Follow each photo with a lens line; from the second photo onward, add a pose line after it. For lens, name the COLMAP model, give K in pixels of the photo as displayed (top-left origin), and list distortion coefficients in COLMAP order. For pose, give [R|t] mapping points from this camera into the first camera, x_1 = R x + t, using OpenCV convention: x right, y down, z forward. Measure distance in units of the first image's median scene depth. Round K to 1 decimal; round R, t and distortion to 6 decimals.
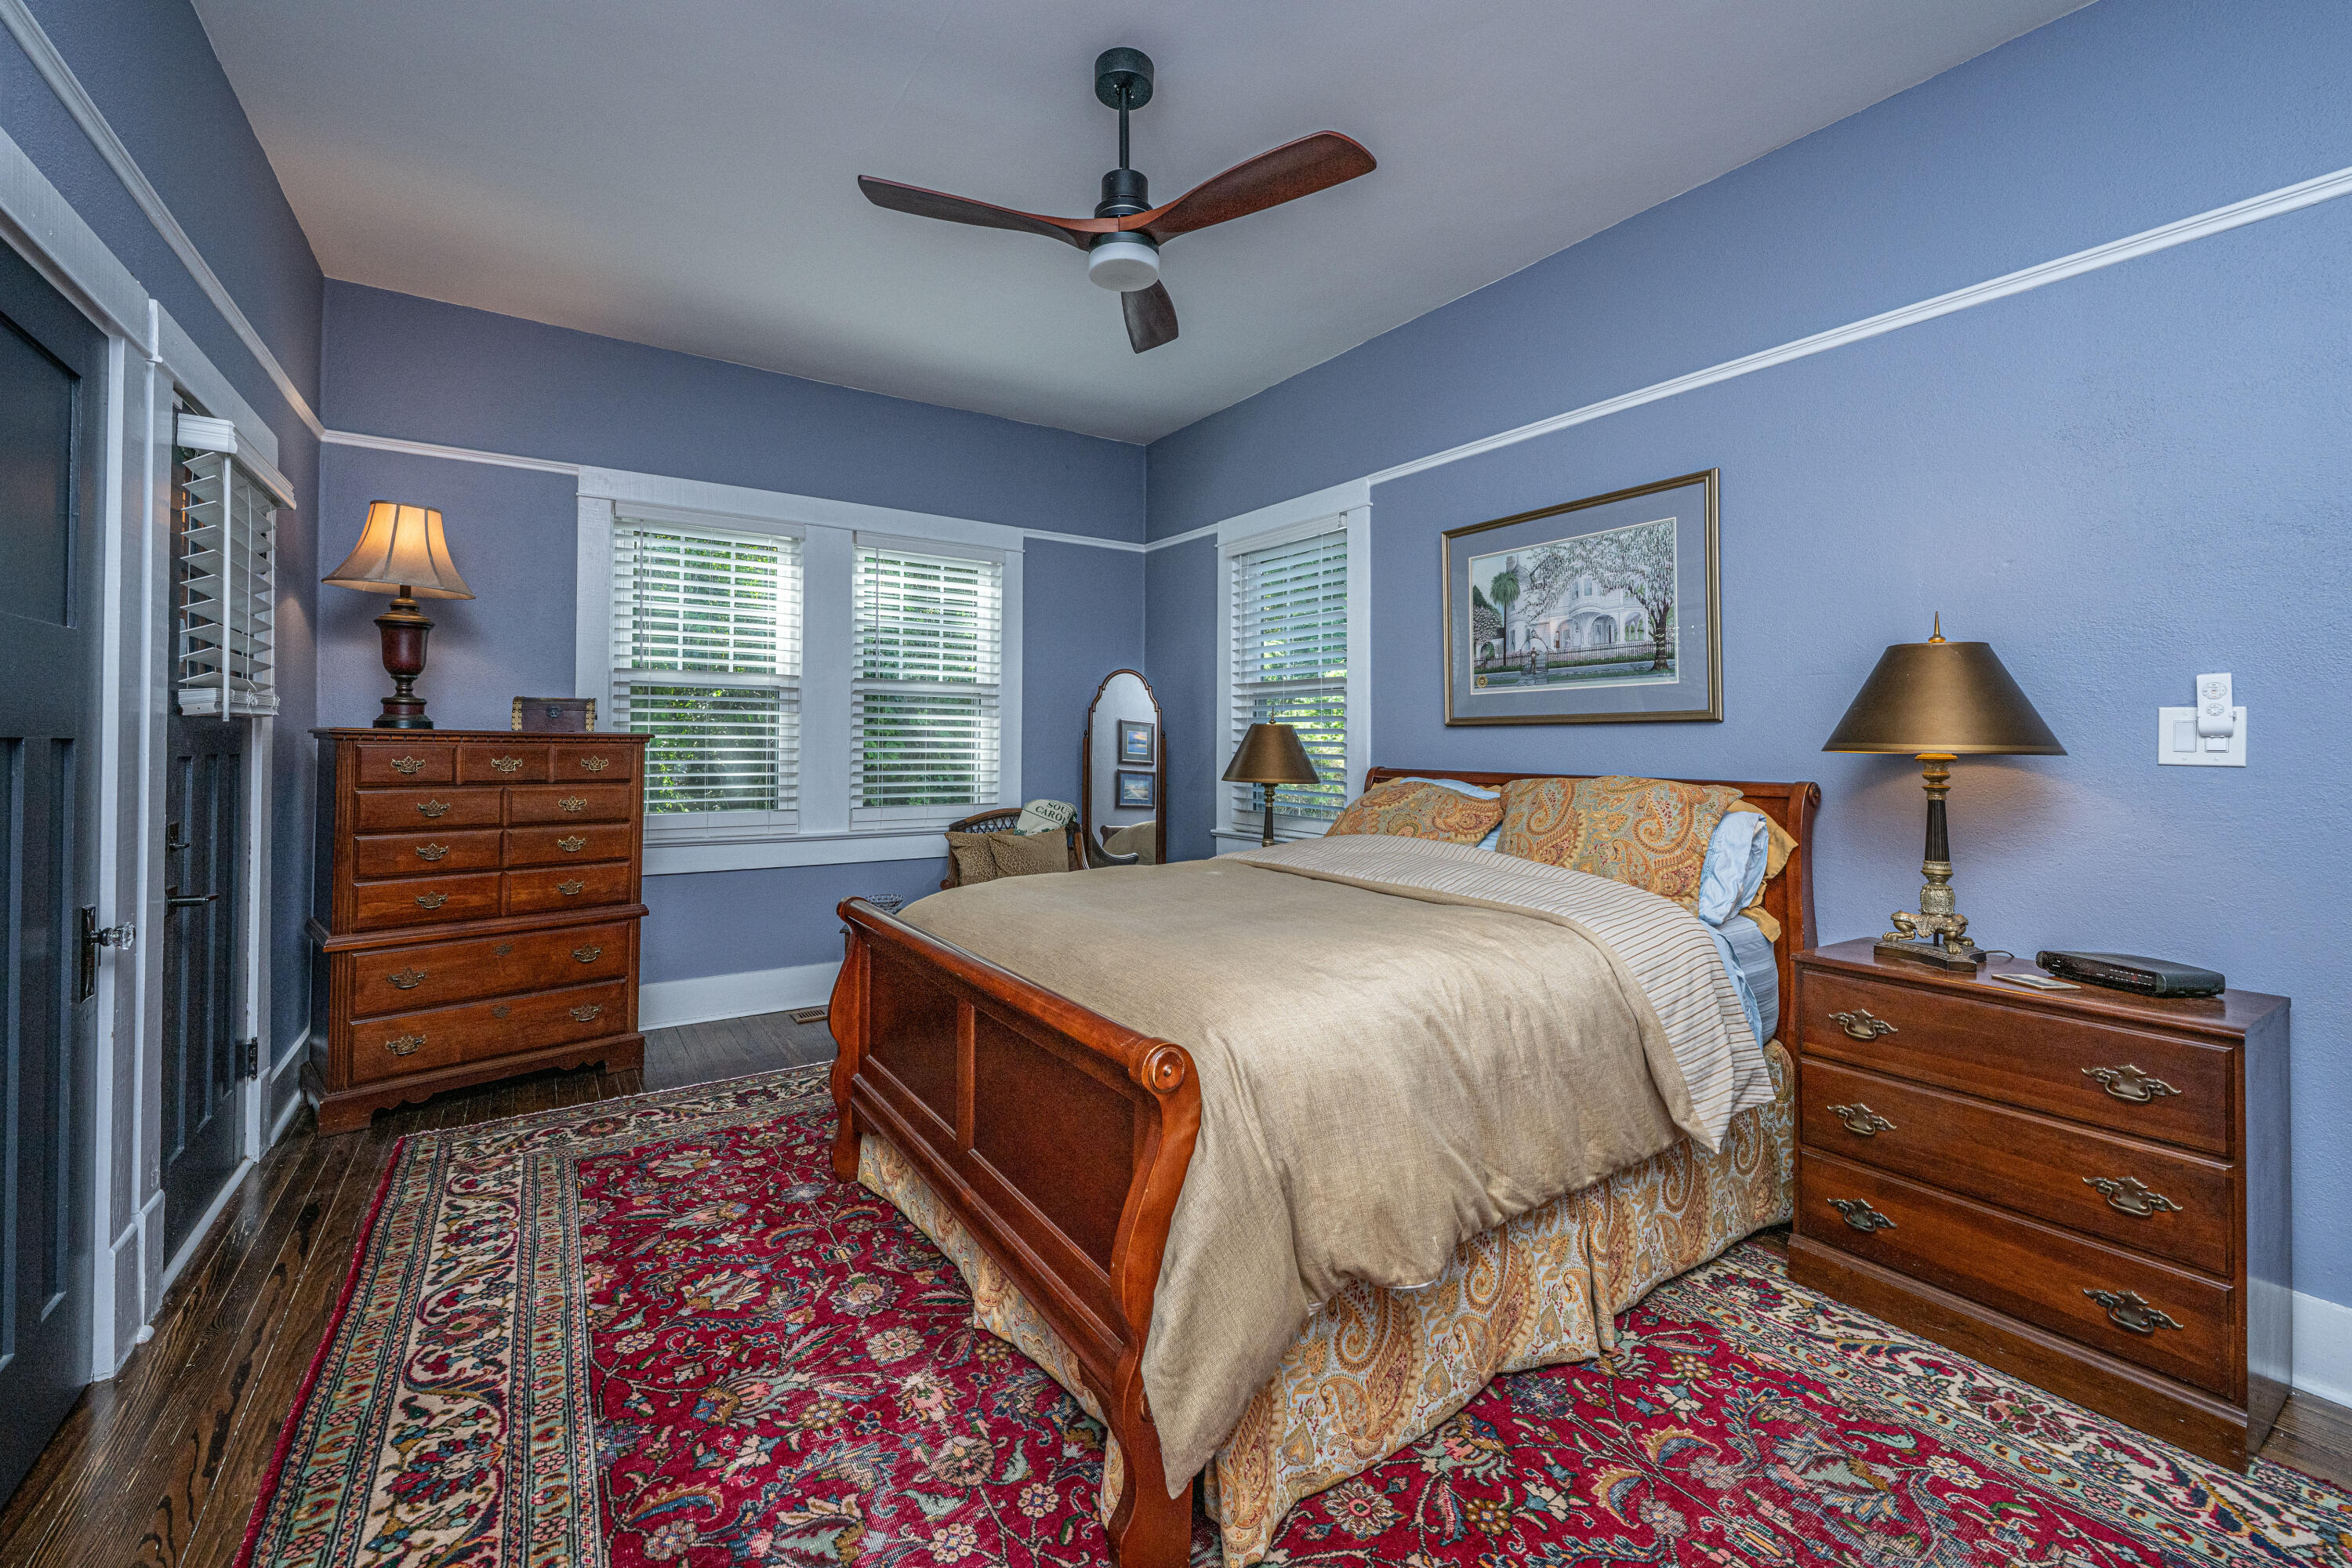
lens RADIAL K [[958.9, 0, 1213.3], [0, 958.9, 740.5], [0, 0, 1]] dist [-0.054988, 0.048137]
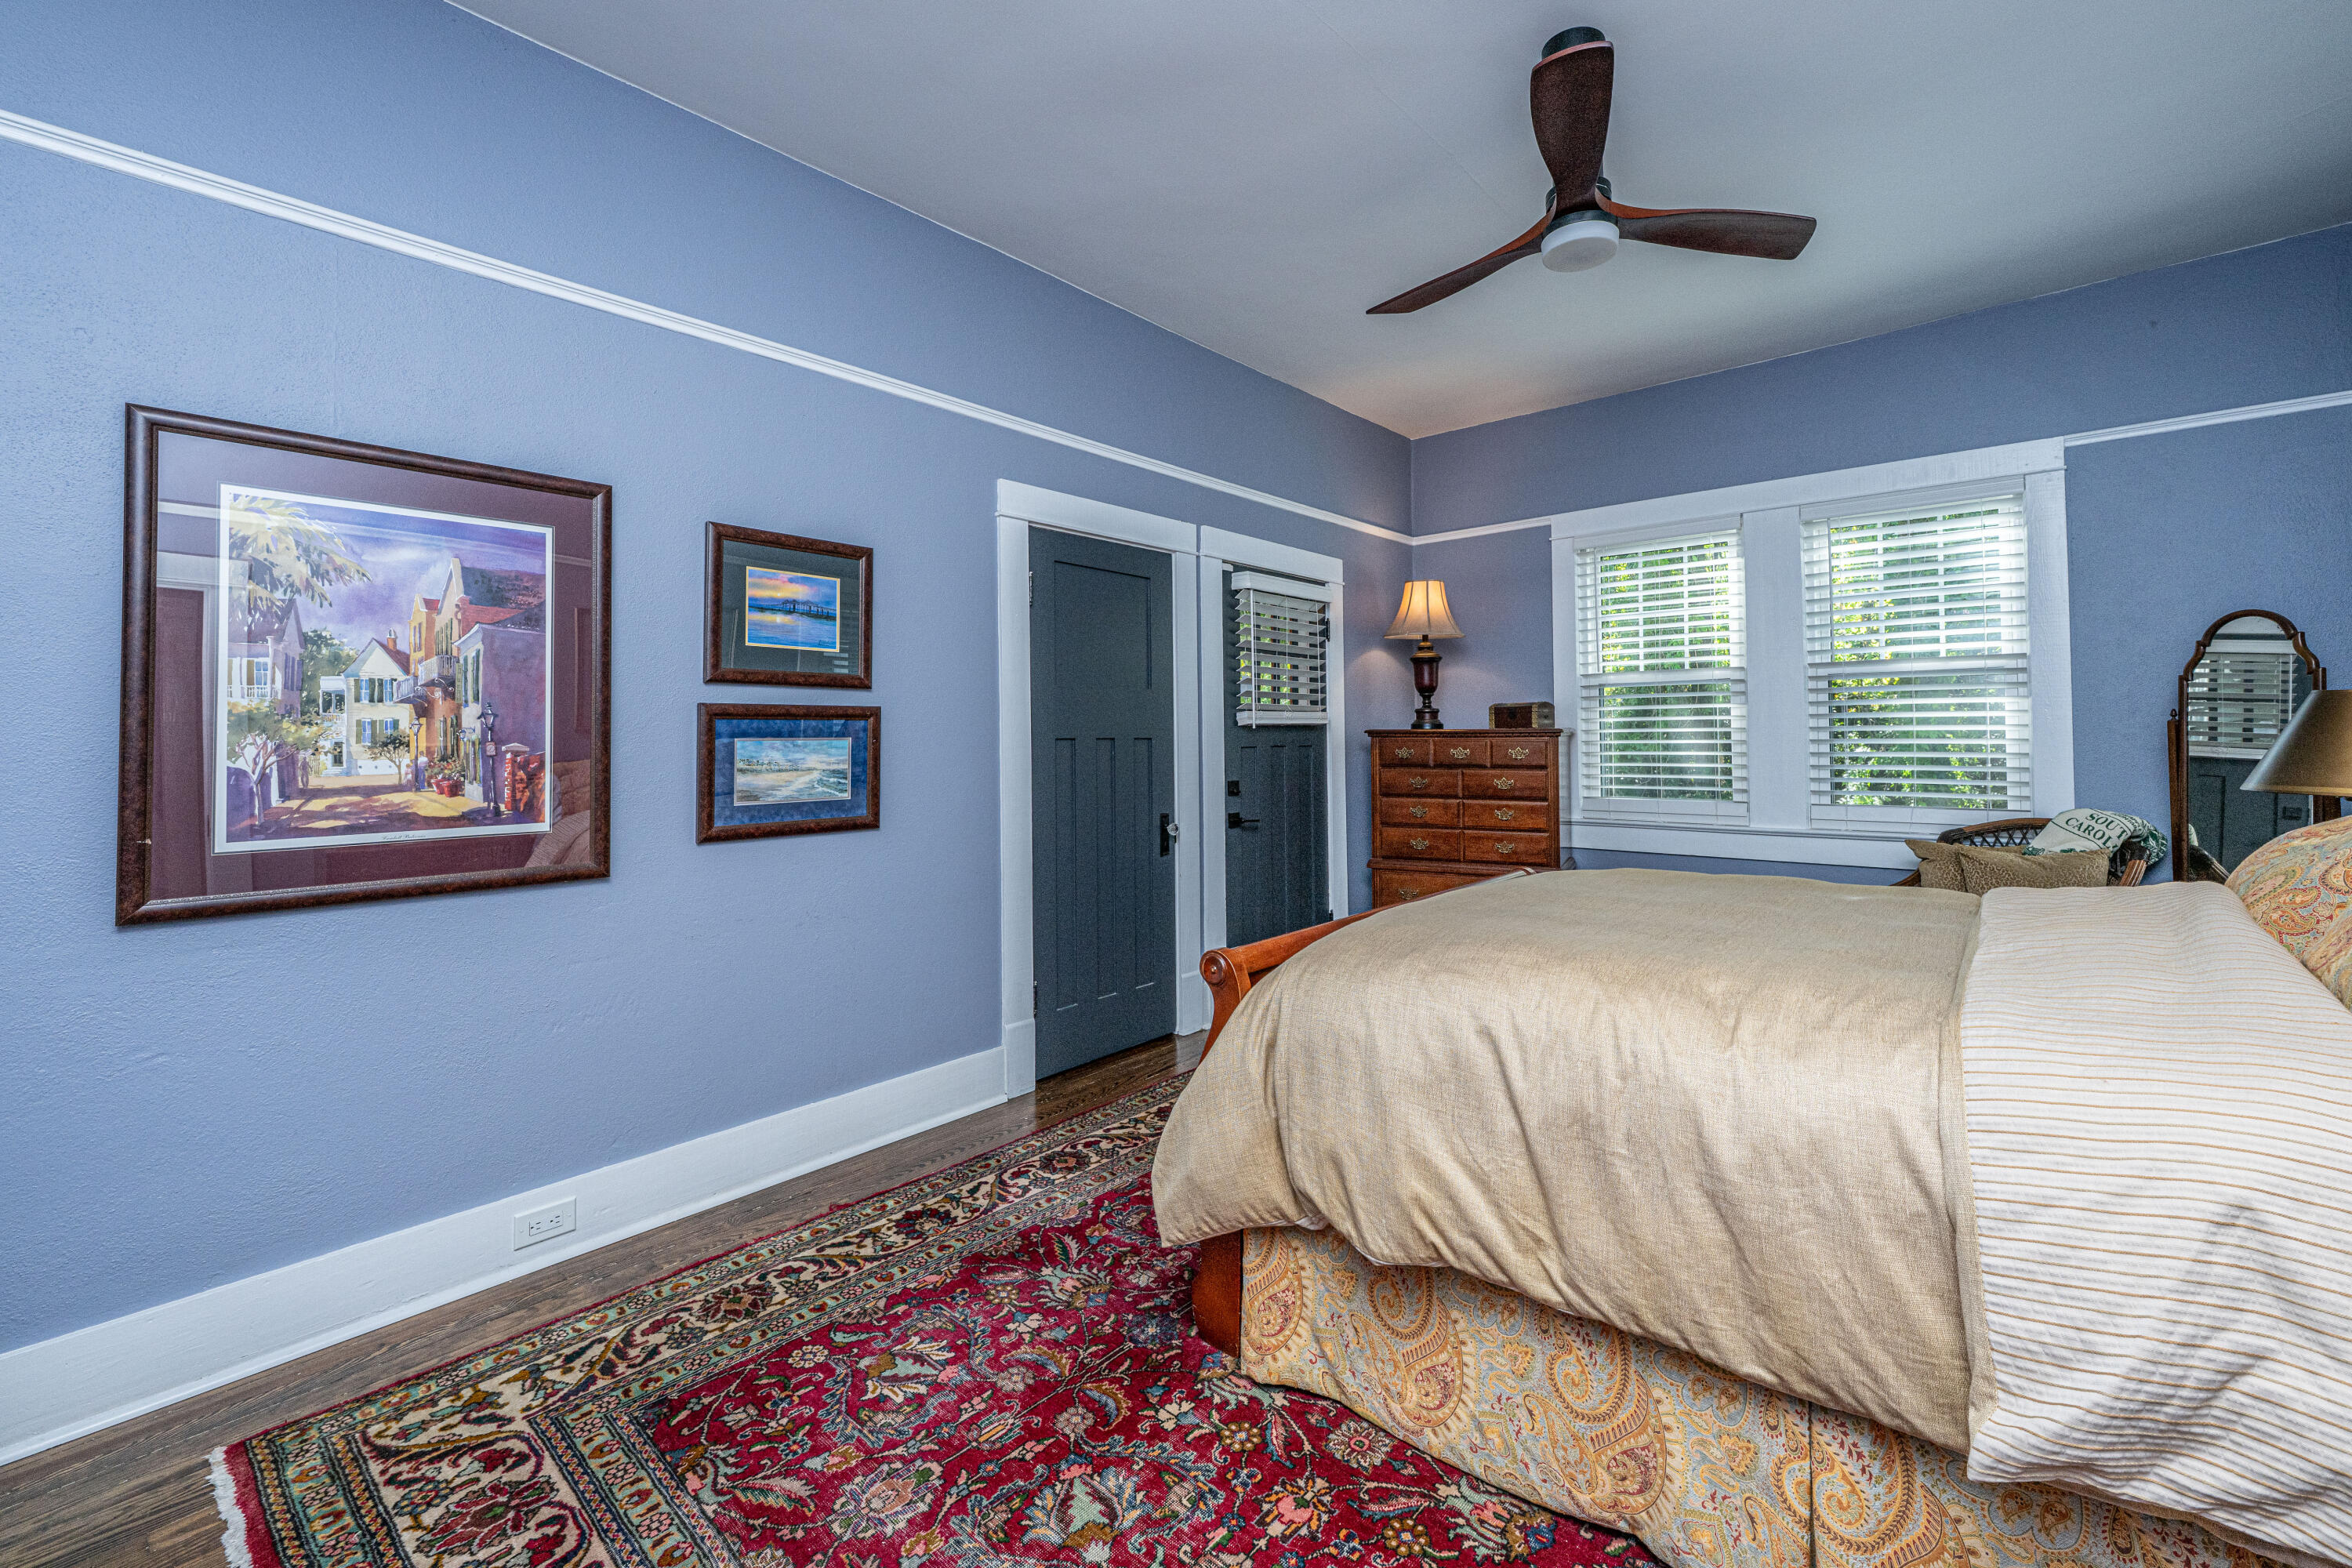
lens RADIAL K [[958.9, 0, 1213.3], [0, 958.9, 740.5], [0, 0, 1]] dist [-0.054988, 0.048137]
pose [[0.245595, -0.006028, -0.969354, 0.427482], [0.013253, 0.999908, -0.002861, 0.004536], [0.969282, -0.012144, 0.245652, 0.241675]]
